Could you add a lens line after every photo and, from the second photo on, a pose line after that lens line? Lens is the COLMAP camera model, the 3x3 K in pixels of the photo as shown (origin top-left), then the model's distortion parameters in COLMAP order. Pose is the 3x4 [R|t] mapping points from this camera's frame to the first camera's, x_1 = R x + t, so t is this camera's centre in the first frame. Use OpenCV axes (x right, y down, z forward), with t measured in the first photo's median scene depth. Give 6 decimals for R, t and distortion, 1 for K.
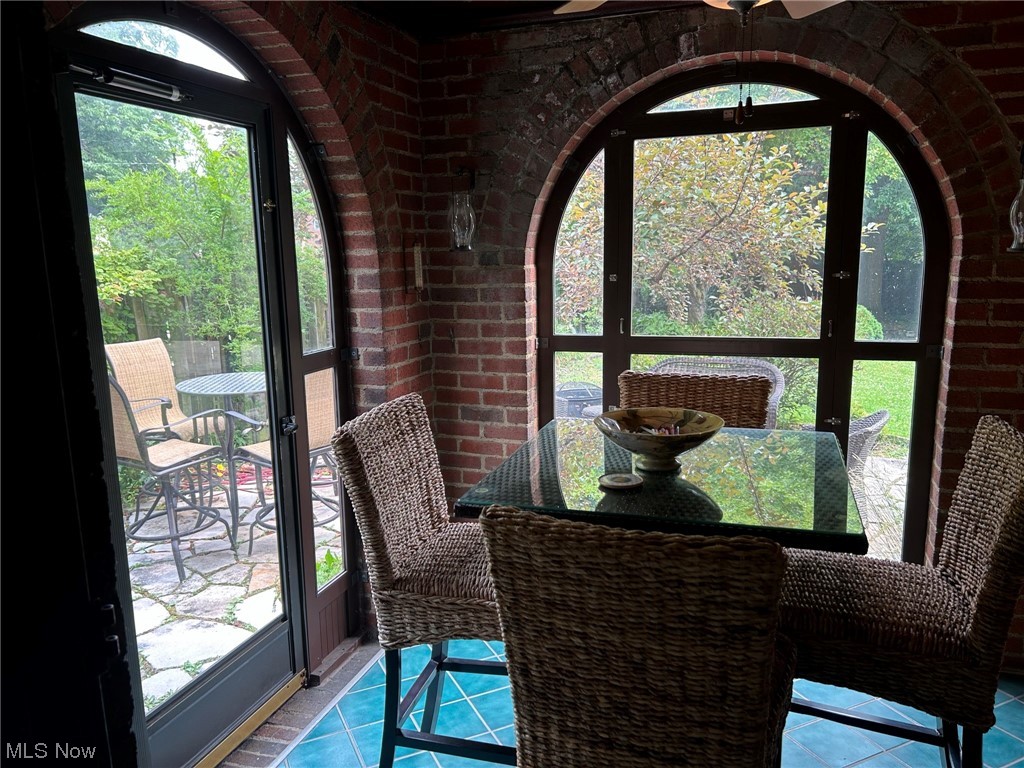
lens RADIAL K [[772.2, 0, 515.4], [0, 772.2, 376.8], [0, 0, 1]] dist [0.051733, -0.054225]
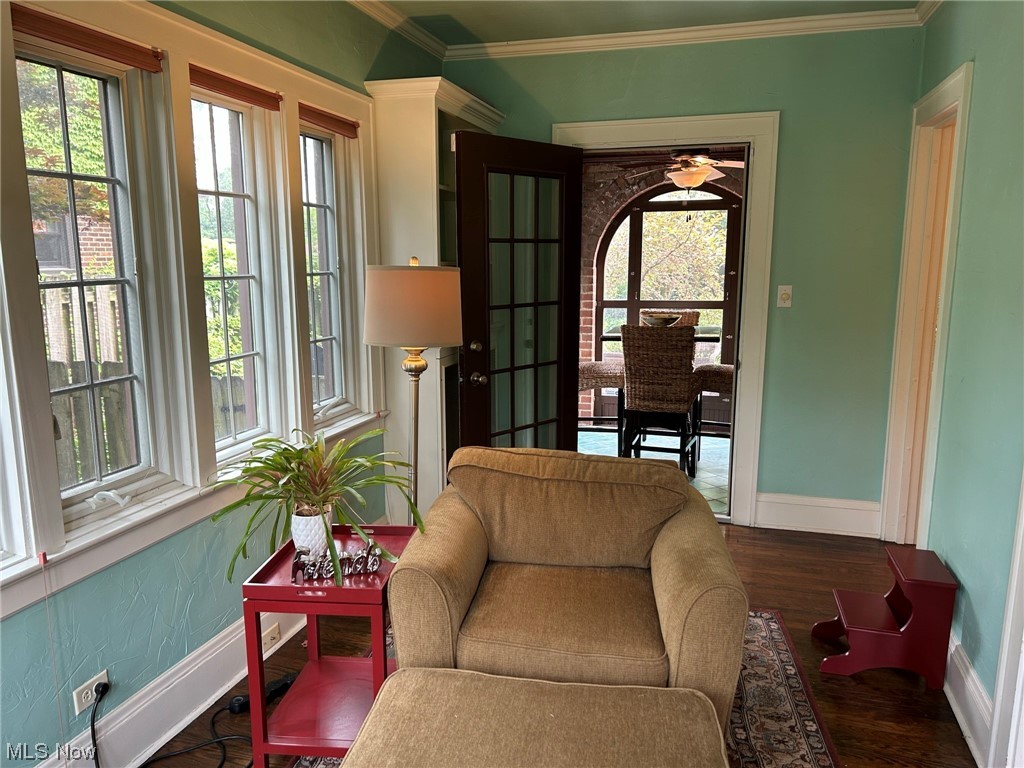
lens RADIAL K [[772.2, 0, 510.1], [0, 772.2, 391.7], [0, 0, 1]] dist [0.051733, -0.054225]
pose [[0.998979, 0.006095, 0.044770, -0.324921], [-0.006181, 0.999979, 0.001771, 0.210458], [-0.044758, -0.002046, 0.998996, -1.210957]]
